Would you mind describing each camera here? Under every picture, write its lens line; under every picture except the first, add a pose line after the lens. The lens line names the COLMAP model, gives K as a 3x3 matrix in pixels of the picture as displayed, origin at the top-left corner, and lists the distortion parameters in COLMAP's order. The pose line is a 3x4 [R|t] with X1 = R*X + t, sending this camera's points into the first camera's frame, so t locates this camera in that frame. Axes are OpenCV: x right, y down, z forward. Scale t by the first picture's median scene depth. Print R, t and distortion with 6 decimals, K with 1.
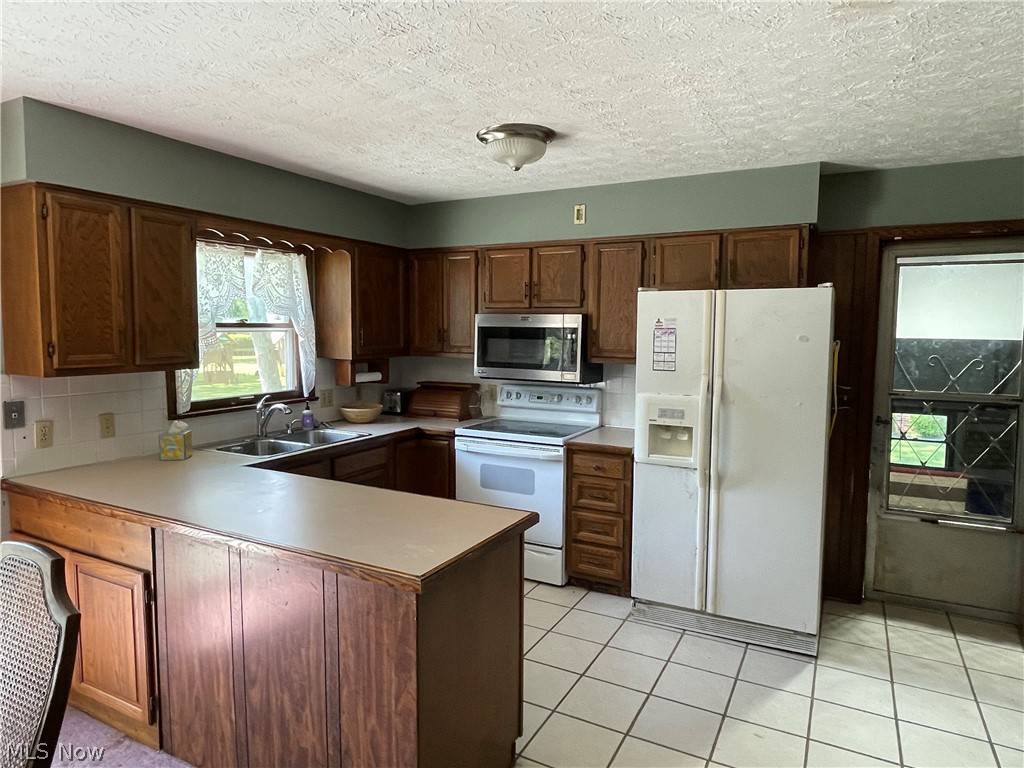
lens RADIAL K [[636.7, 0, 512.0], [0, 636.7, 384.0], [0, 0, 1]] dist [-0.000621, -0.000289]
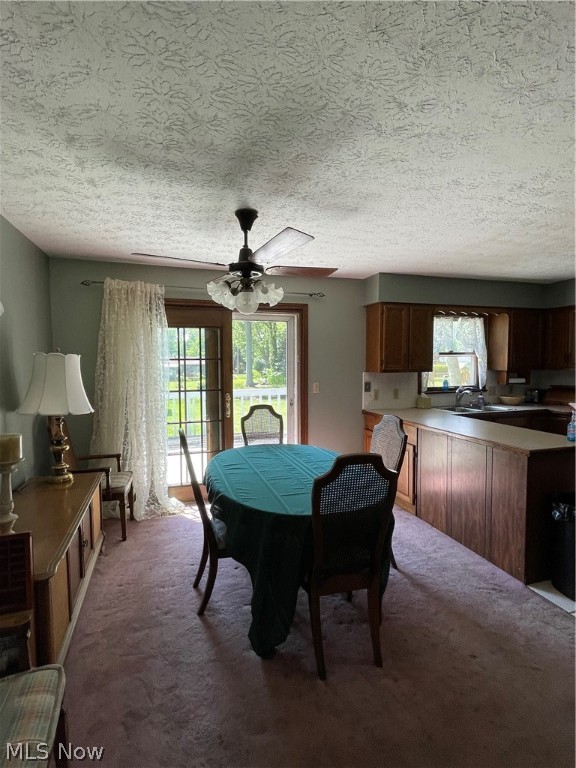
lens RADIAL K [[386.4, 0, 288.0], [0, 386.4, 384.0], [0, 0, 1]] dist [-0.000483, -0.000084]
pose [[0.715714, 0.027761, -0.697841, 0.101950], [-0.047857, 0.998810, -0.009348, 0.052172], [0.696752, 0.040087, 0.716191, -0.331170]]
